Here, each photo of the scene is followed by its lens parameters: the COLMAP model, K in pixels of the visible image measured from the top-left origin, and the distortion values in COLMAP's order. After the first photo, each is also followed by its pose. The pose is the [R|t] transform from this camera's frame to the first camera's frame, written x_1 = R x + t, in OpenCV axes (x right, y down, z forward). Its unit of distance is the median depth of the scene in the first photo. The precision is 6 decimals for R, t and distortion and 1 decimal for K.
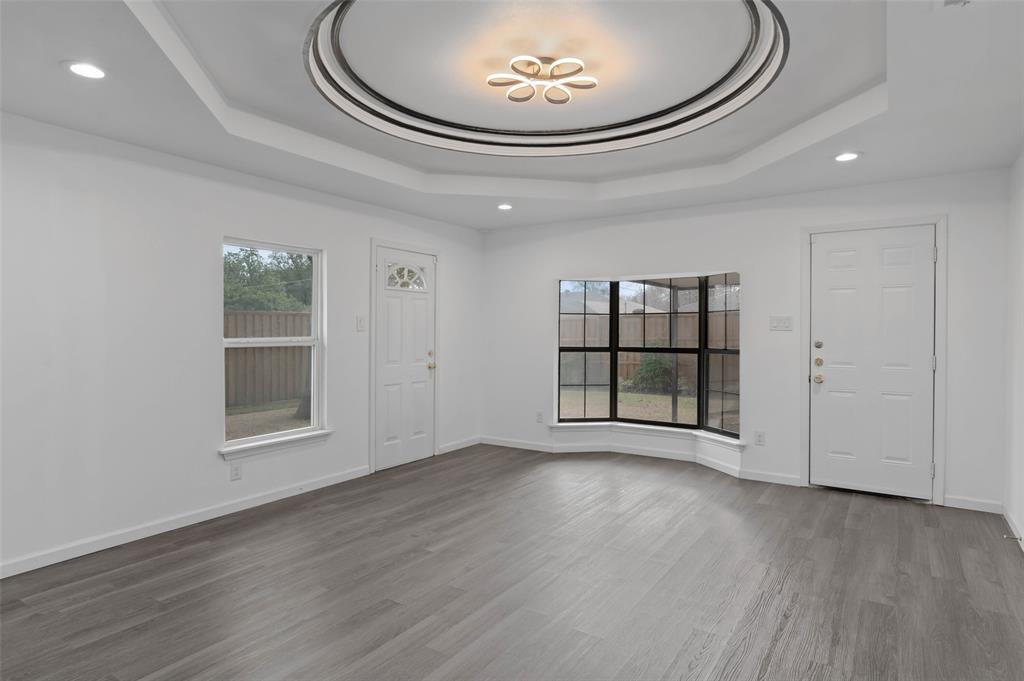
lens RADIAL K [[591.6, 0, 516.7], [0, 591.6, 337.1], [0, 0, 1]] dist [-0.005293, 0.005981]
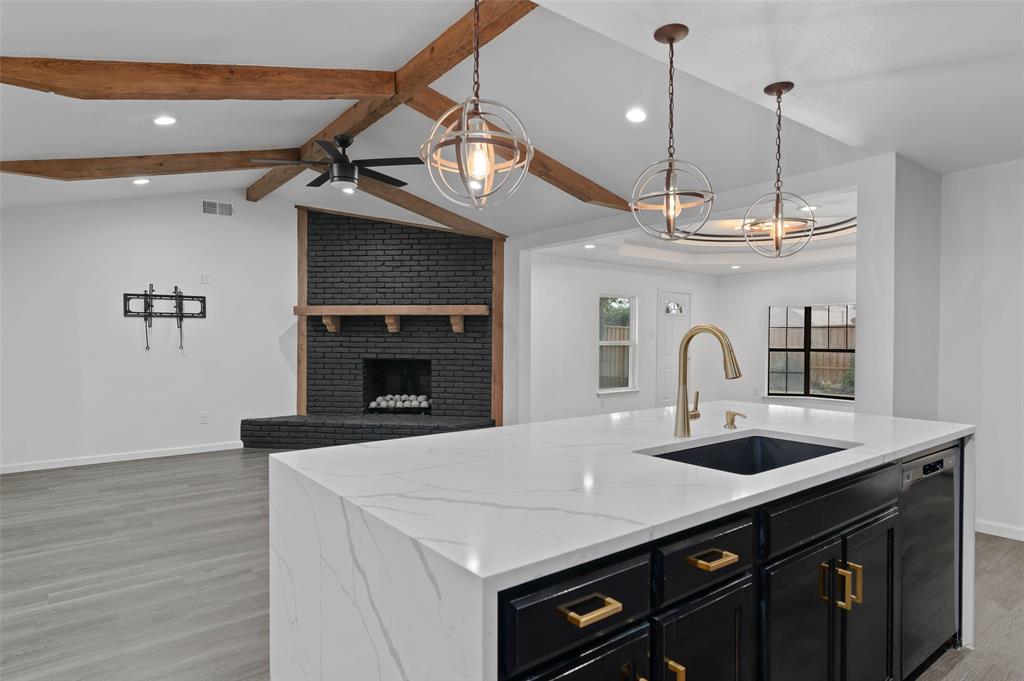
lens RADIAL K [[591.6, 0, 505.1], [0, 591.6, 341.6], [0, 0, 1]] dist [-0.005293, 0.005981]
pose [[0.941122, 0.005548, -0.338022, -0.063494], [-0.007140, 0.999968, -0.003467, 0.010451], [0.337992, 0.005677, 0.941132, -0.798142]]
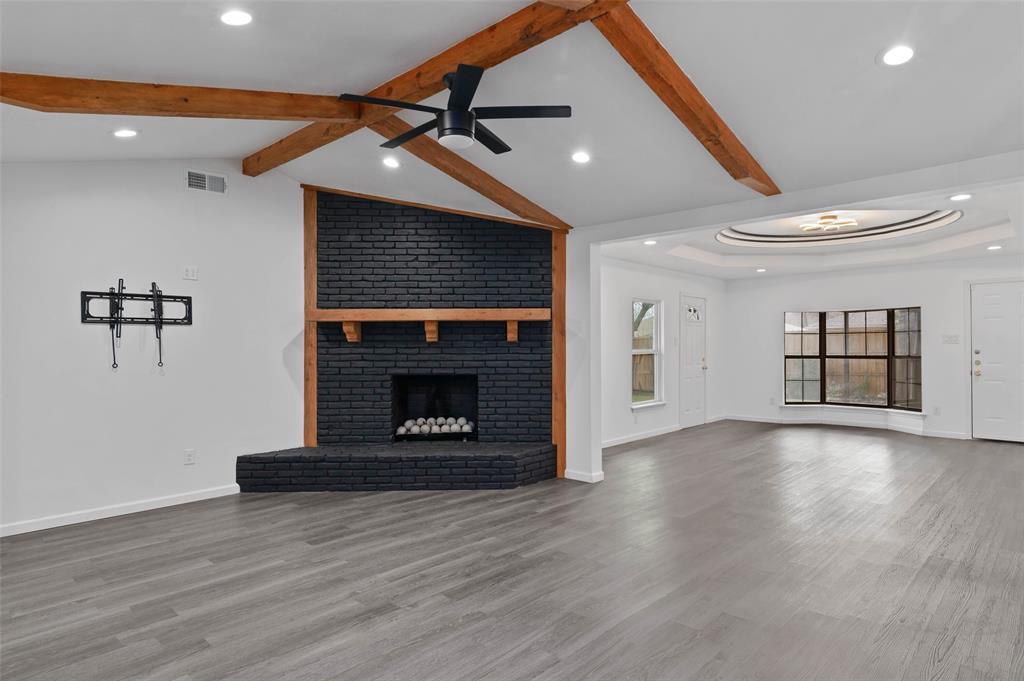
lens RADIAL K [[591.6, 0, 511.2], [0, 591.6, 341.9], [0, 0, 1]] dist [-0.005293, 0.005981]
pose [[0.983123, -0.006890, -0.182815, -0.372309], [0.003748, 0.999839, -0.017531, 0.006785], [0.182906, 0.016550, 0.982991, -0.687240]]
